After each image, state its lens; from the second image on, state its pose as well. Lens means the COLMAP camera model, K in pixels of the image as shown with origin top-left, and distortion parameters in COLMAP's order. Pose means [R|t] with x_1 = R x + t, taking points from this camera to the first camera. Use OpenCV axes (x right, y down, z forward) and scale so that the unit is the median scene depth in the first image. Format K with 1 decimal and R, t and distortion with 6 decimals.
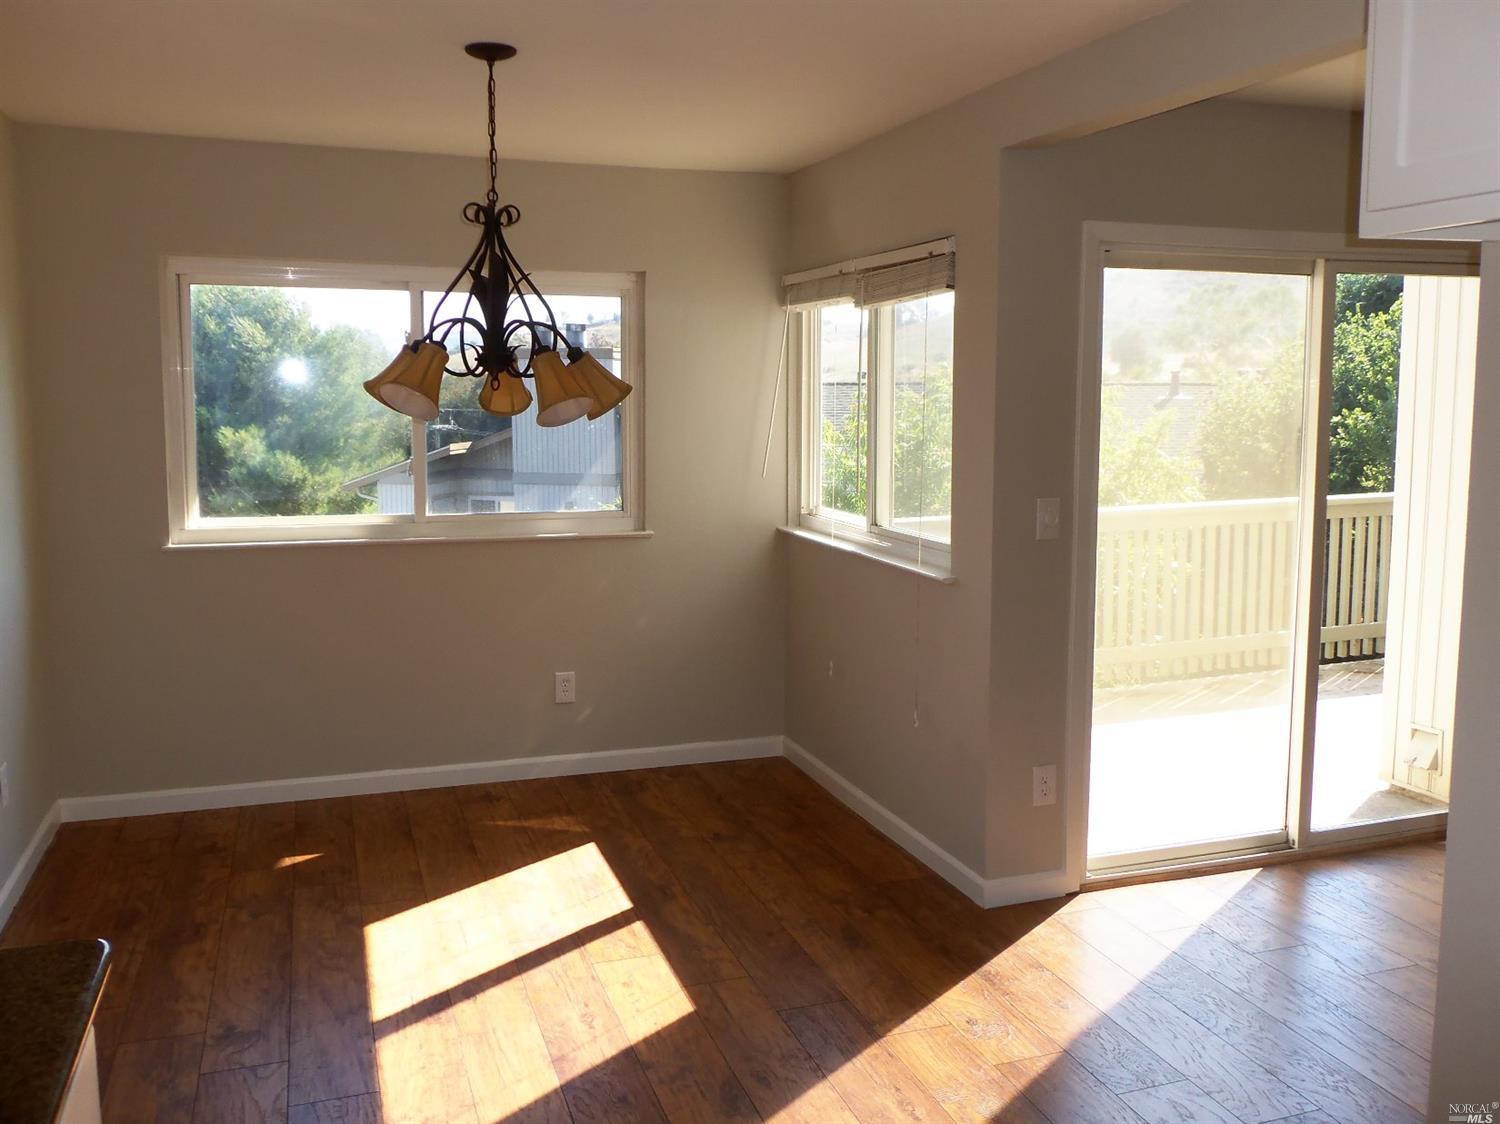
lens RADIAL K [[1283.4, 0, 750.0], [0, 1283.4, 562.0], [0, 0, 1]] dist [-0.007037, 0.016611]
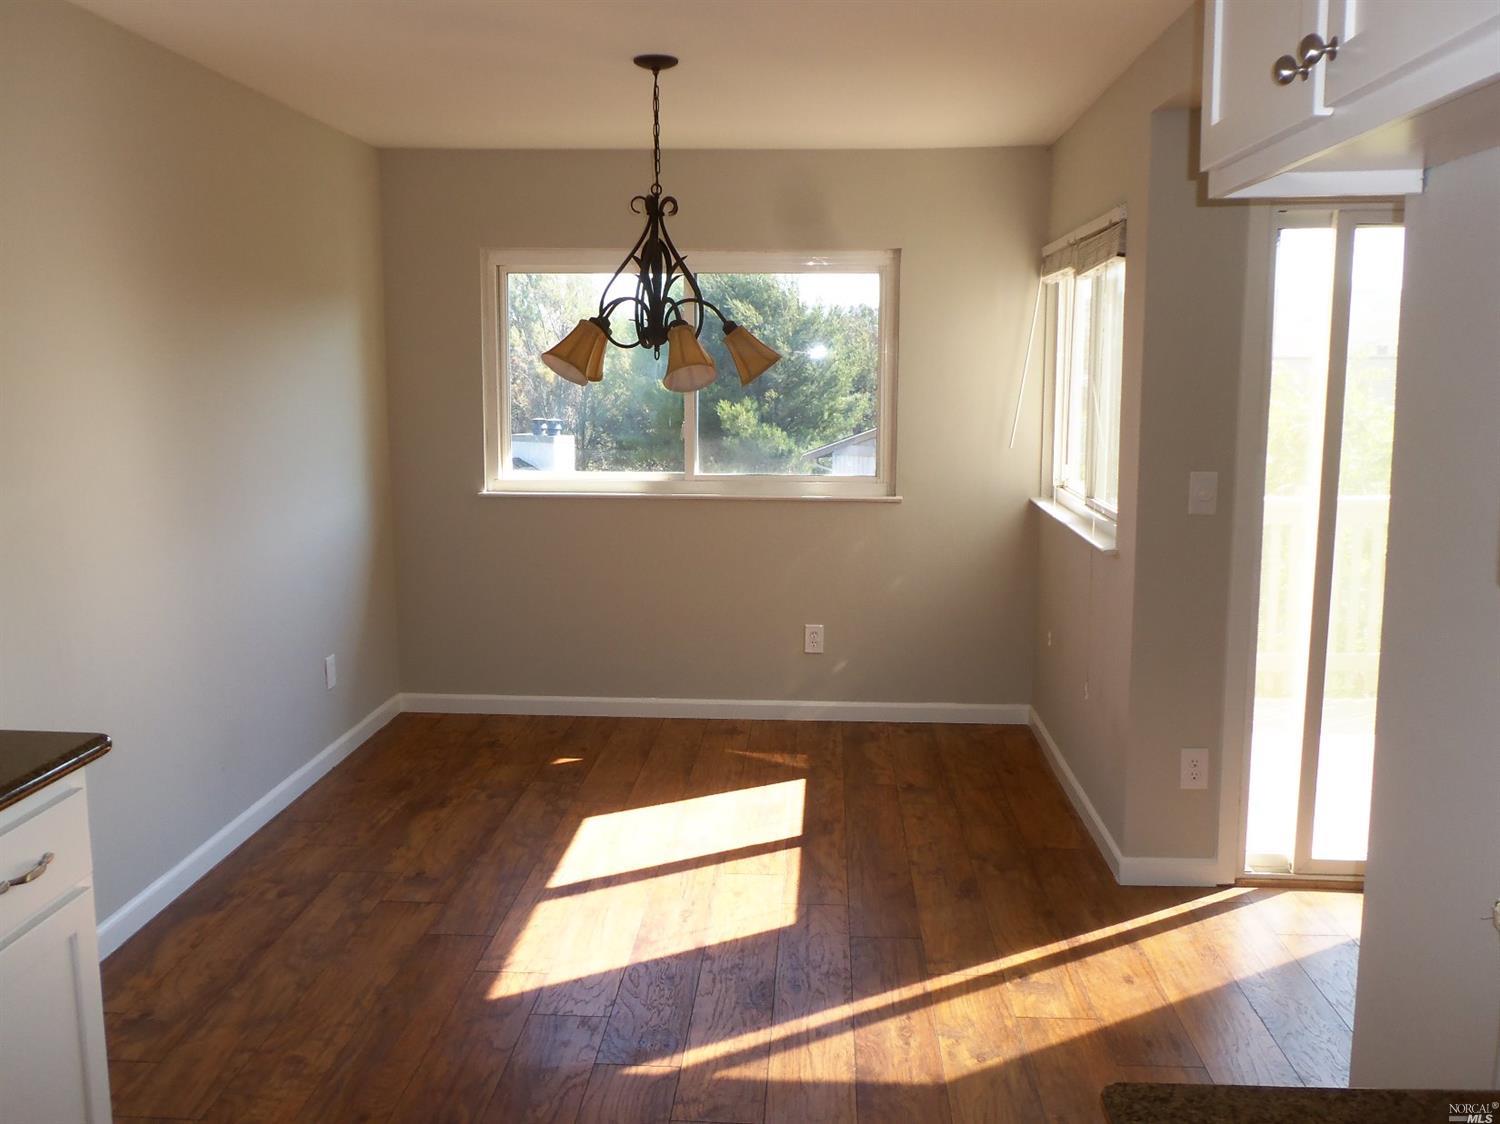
lens RADIAL K [[1283.4, 0, 750.0], [0, 1283.4, 562.0], [0, 0, 1]] dist [-0.007037, 0.016611]
pose [[0.924047, 0.057694, -0.377899, 0.262487], [-0.051156, 0.998317, 0.027326, 0.008565], [0.378839, -0.005919, 0.925443, -0.022116]]
